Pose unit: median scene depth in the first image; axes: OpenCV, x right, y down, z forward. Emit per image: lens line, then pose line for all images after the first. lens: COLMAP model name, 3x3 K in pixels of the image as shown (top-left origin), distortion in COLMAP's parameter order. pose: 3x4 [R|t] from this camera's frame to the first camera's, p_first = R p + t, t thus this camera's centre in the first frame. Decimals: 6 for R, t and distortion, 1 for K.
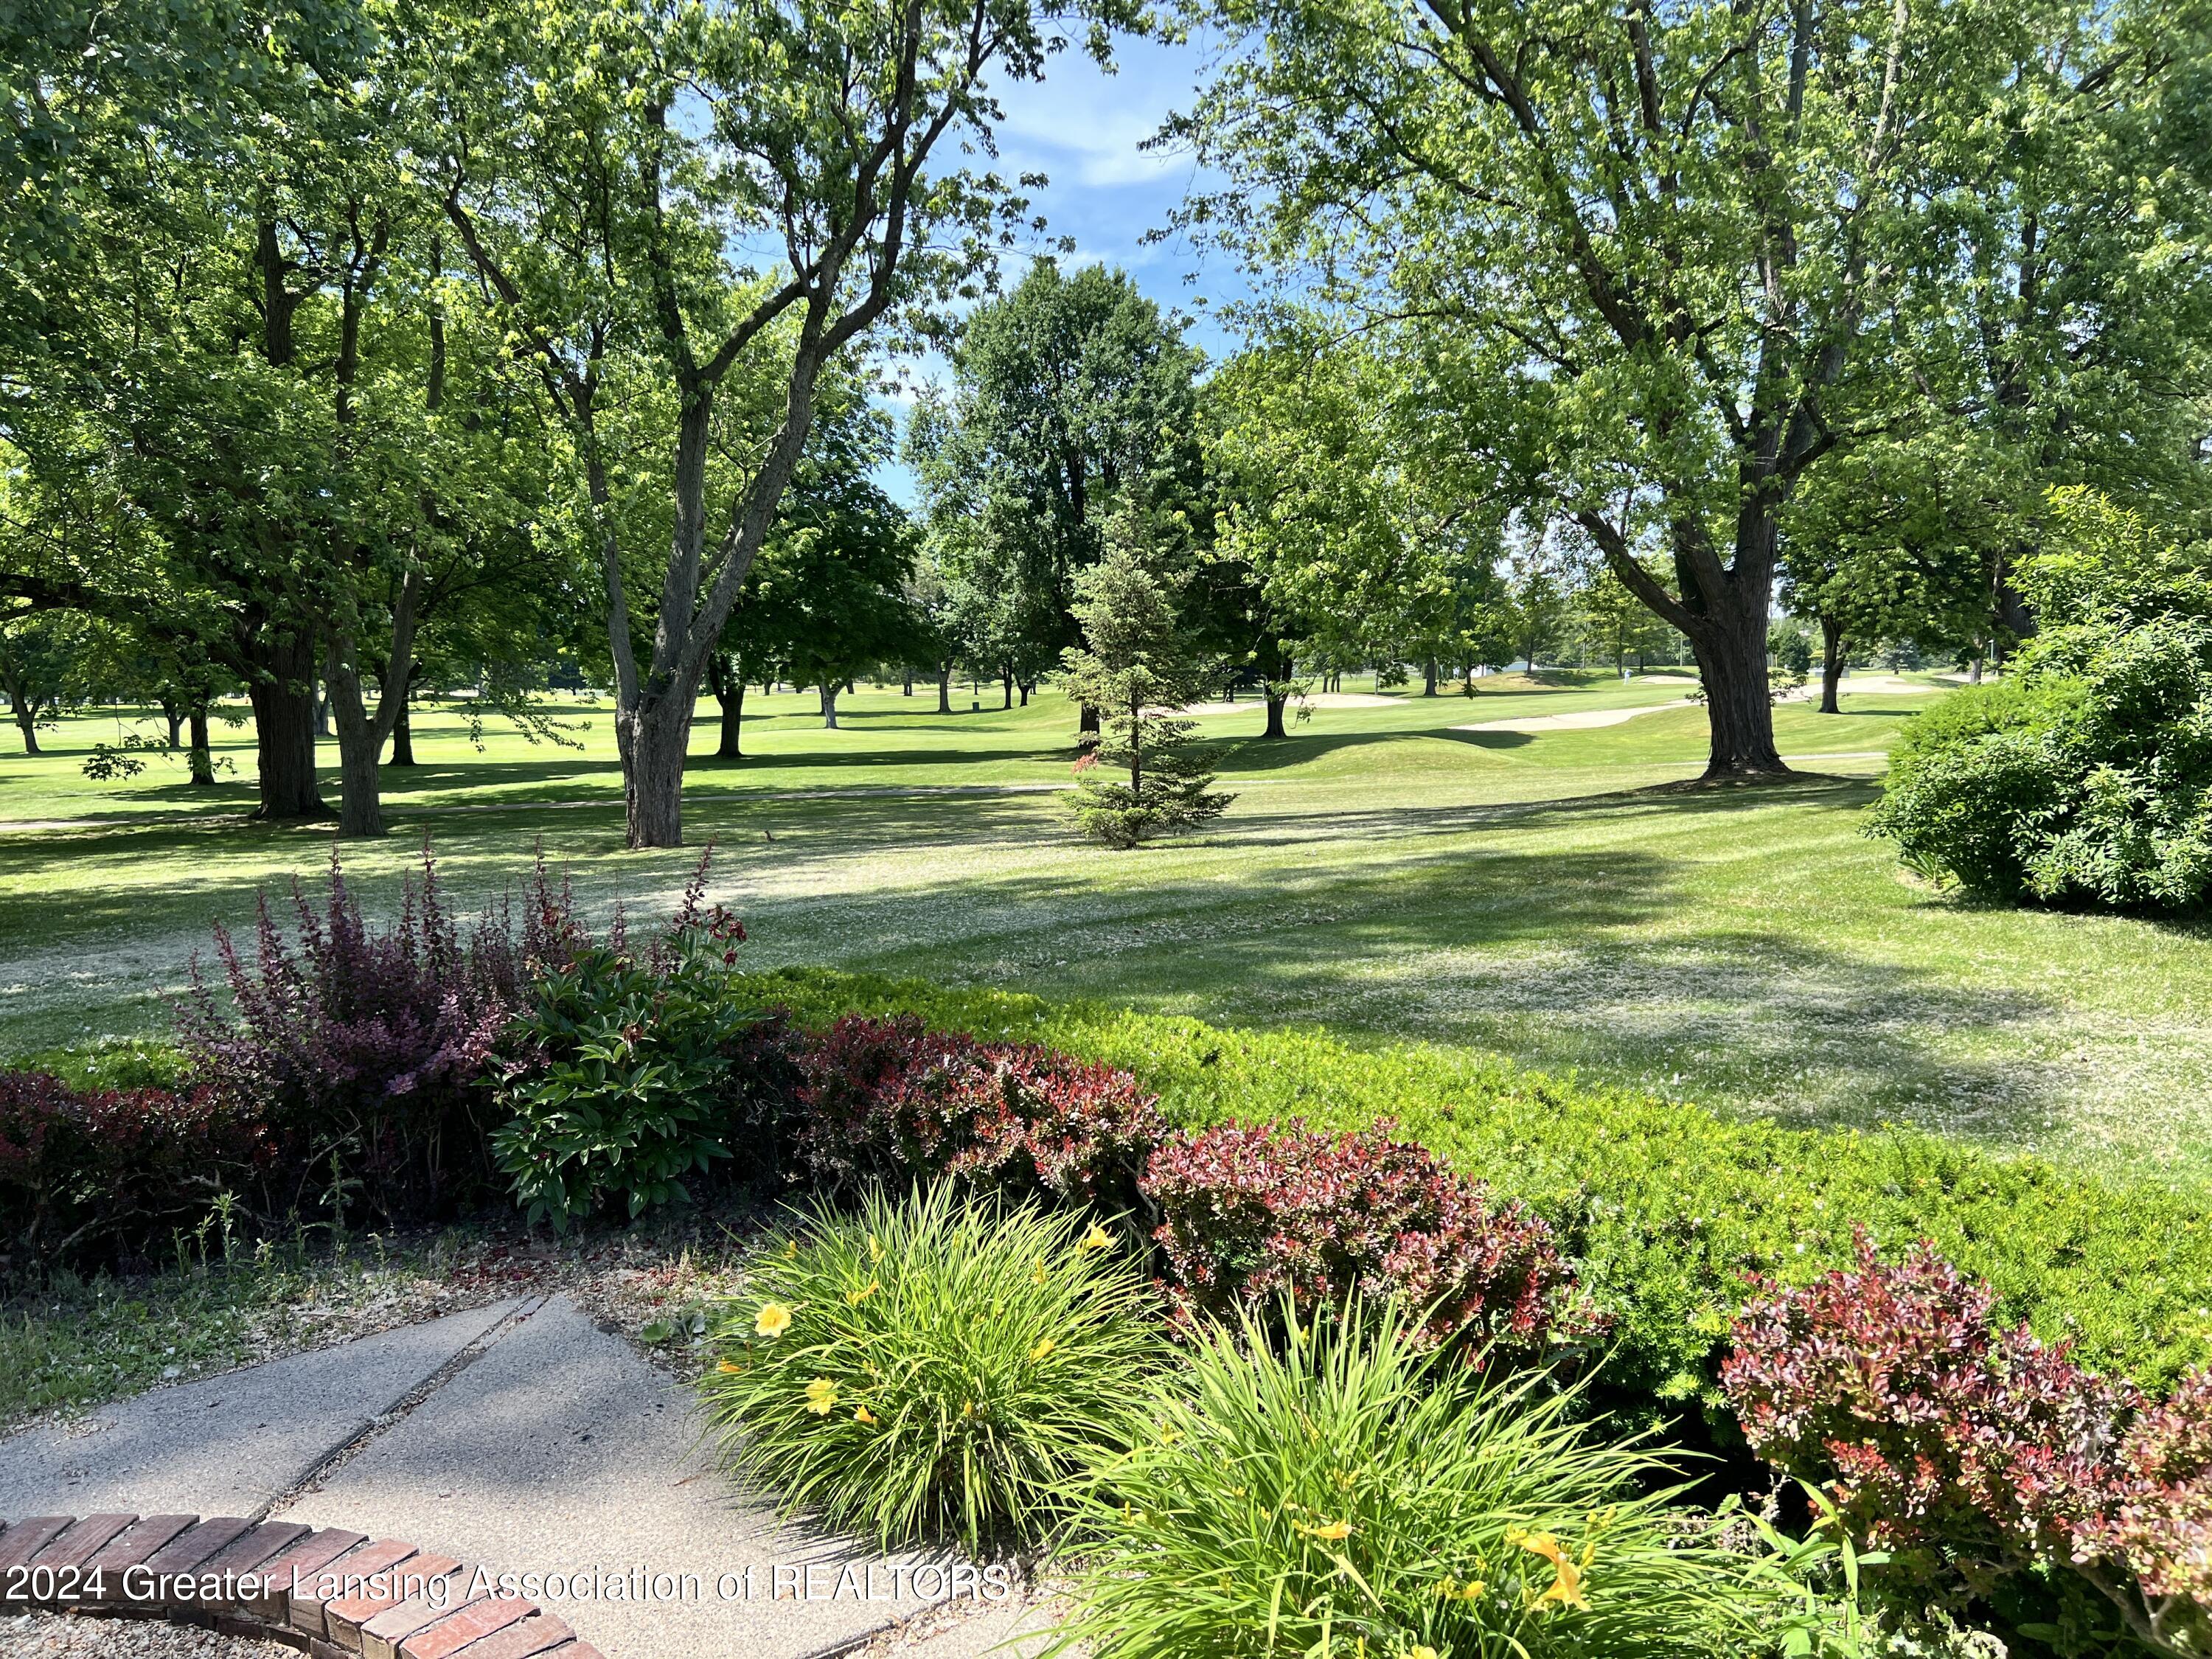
lens RADIAL K [[1679.1, 0, 1110.1], [0, 1679.1, 834.9], [0, 0, 1]] dist [0.011185, 0.007864]
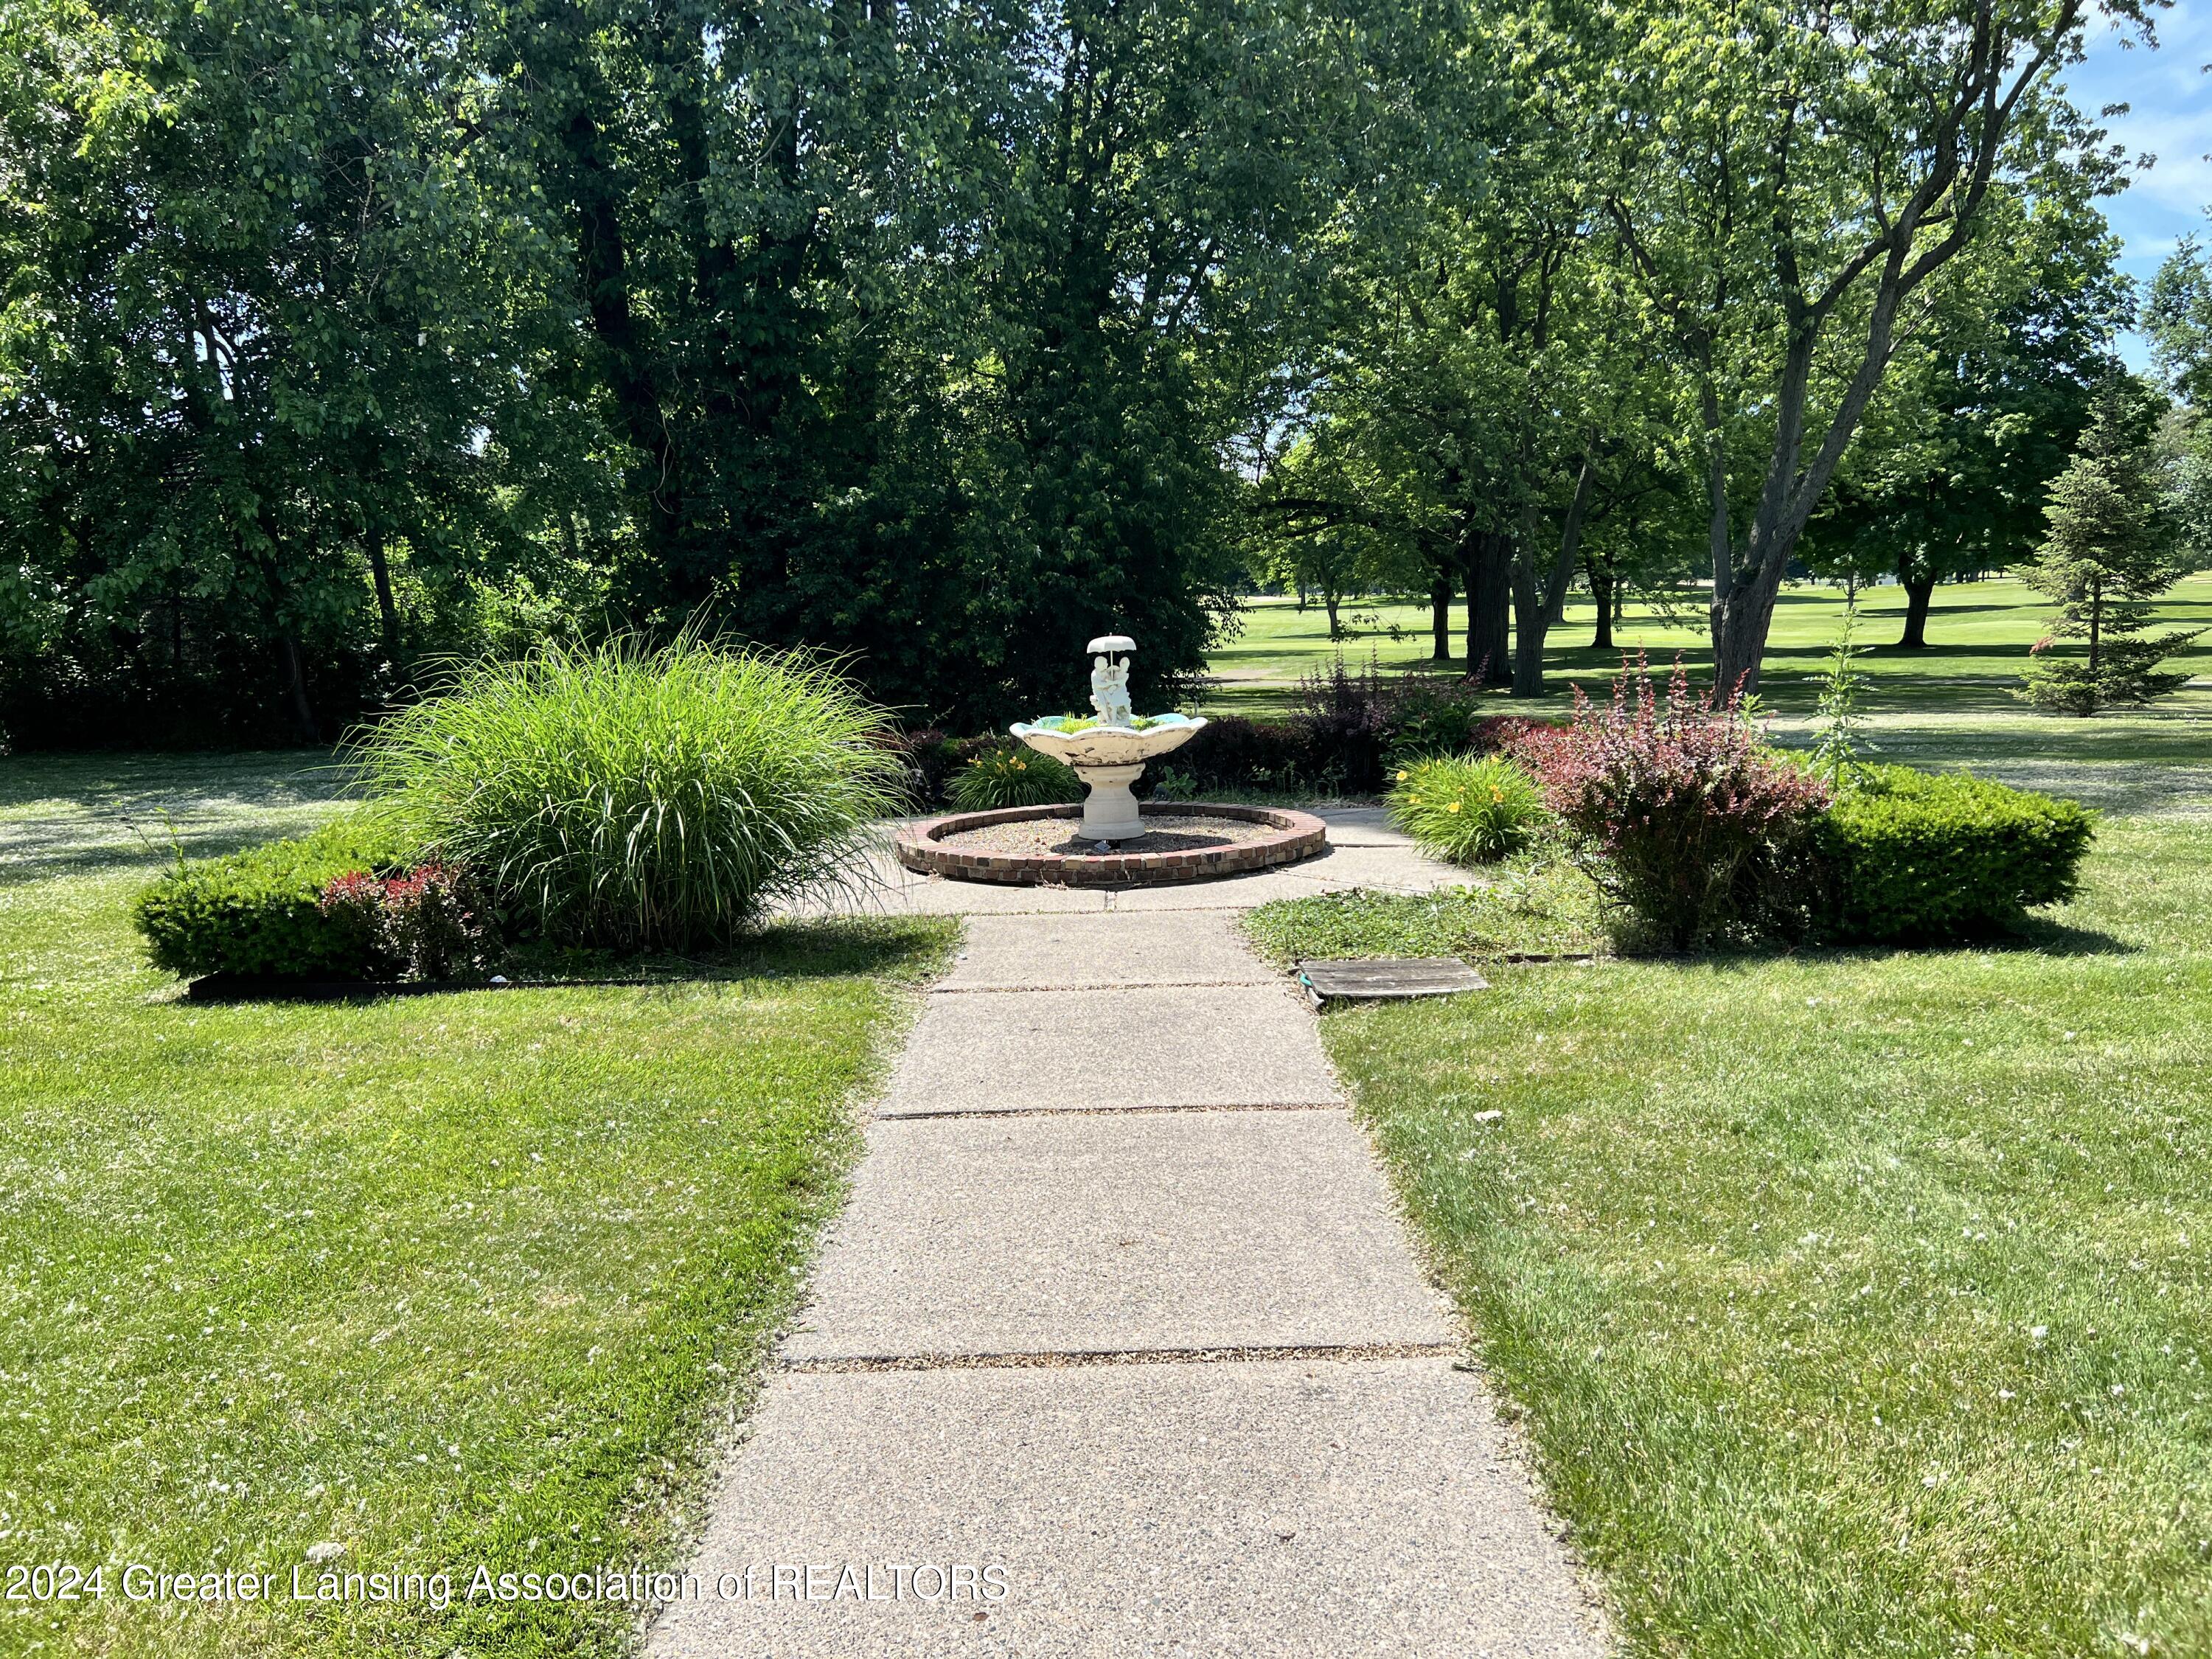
lens RADIAL K [[1679.1, 0, 1108.5], [0, 1679.1, 833.3], [0, 0, 1]] dist [0.011185, 0.007864]
pose [[0.760204, 0.092694, -0.643037, 0.092405], [-0.051707, 0.995262, 0.082339, 0.009440], [0.647623, -0.029345, 0.761396, -0.120616]]
